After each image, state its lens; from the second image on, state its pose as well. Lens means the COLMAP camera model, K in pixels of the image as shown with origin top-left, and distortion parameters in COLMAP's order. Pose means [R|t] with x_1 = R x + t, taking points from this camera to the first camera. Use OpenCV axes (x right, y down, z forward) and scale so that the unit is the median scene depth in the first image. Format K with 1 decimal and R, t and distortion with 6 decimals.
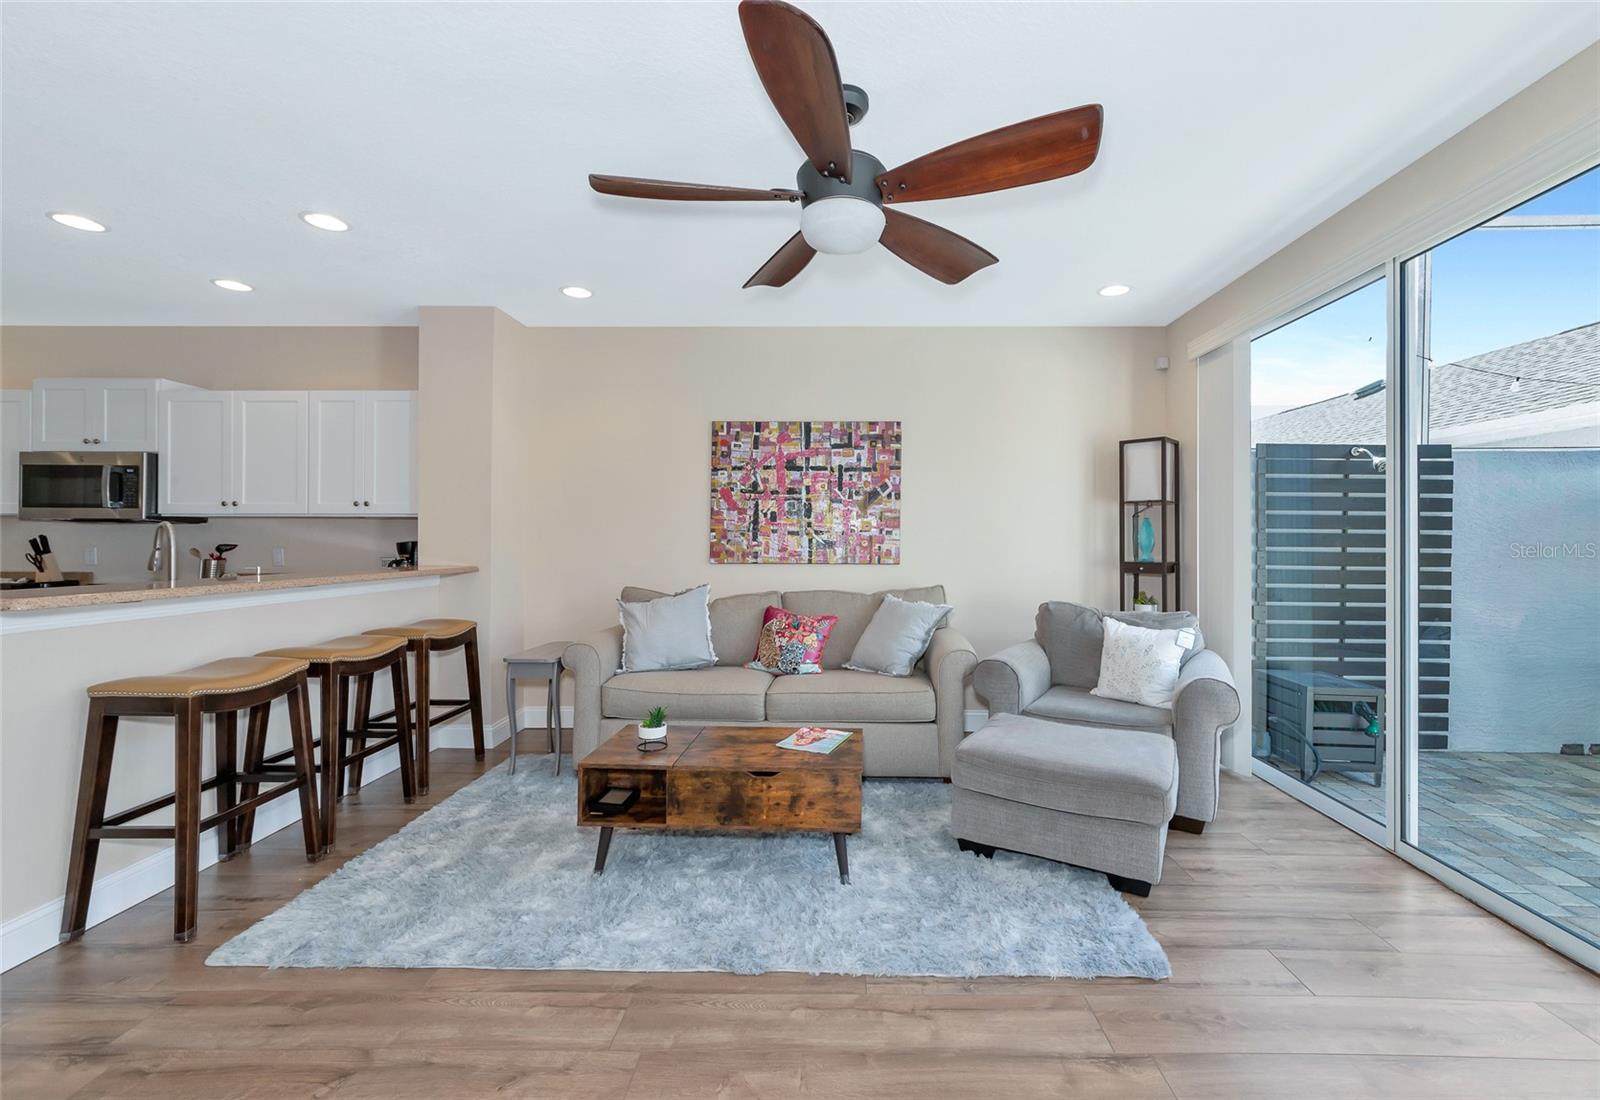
lens RADIAL K [[678.9, 0, 834.4], [0, 678.9, 539.6], [0, 0, 1]] dist [-0.001904, -0.000351]
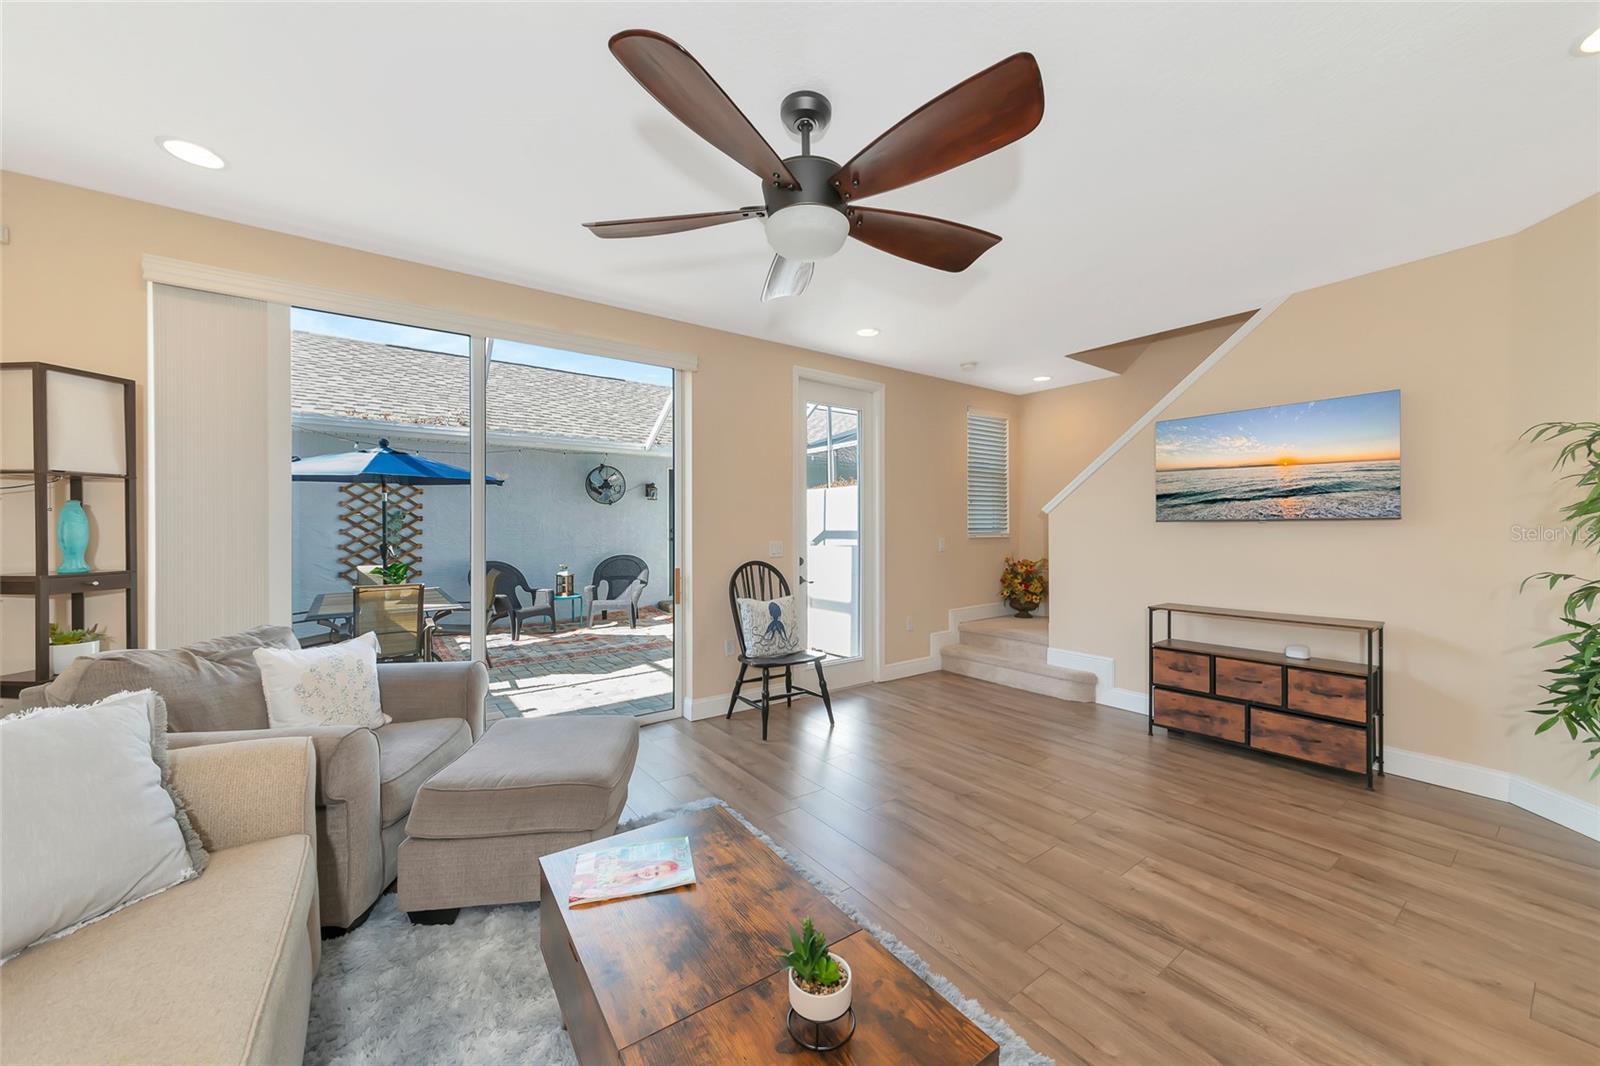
lens RADIAL K [[580.7, 0, 800.0], [0, 580.7, 533.0], [0, 0, 1]] dist [0.000310, 0.000239]
pose [[-0.603121, -0.014025, 0.797526, -0.332614], [0.000378, 0.999840, 0.017868, -0.010592], [-0.797650, 0.011078, -0.603019, 0.745468]]
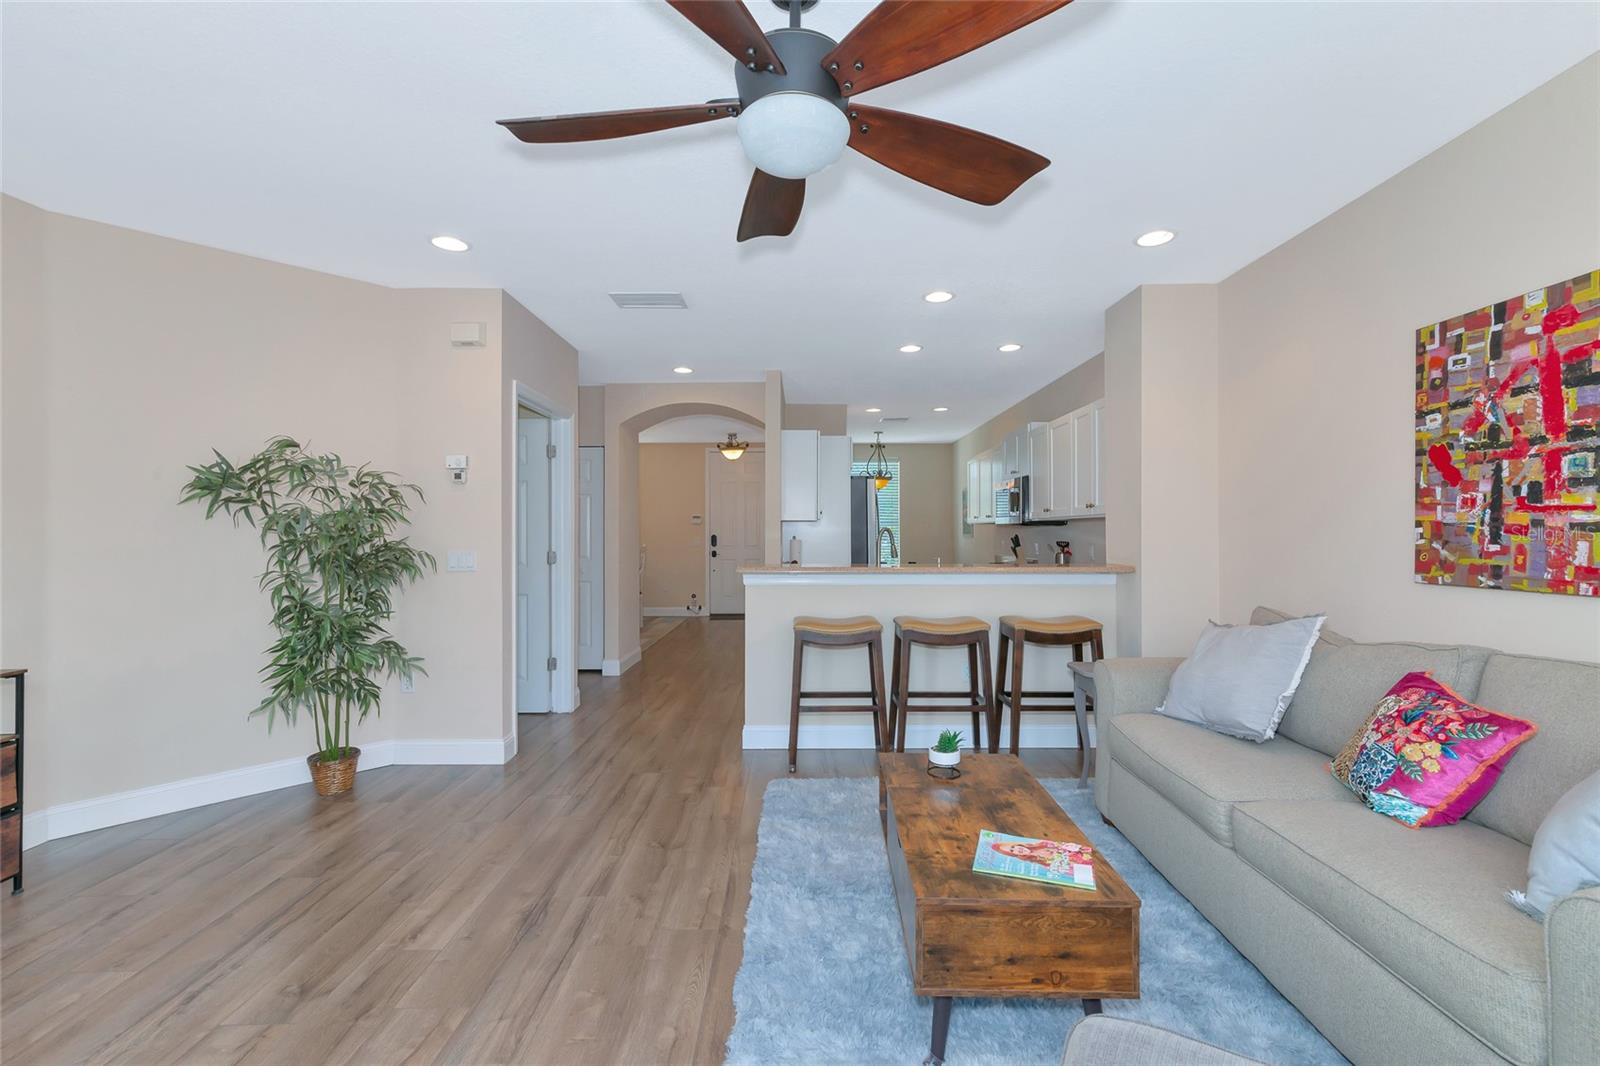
lens RADIAL K [[683.8, 0, 800.0], [0, 683.8, 533.0], [0, 0, 1]] dist [0.001945, -0.000133]
pose [[0.009467, -0.003670, -0.999948, 0.381745], [0.001893, 0.999992, -0.003652, -0.004919], [0.999953, -0.001859, 0.009473, 0.484635]]
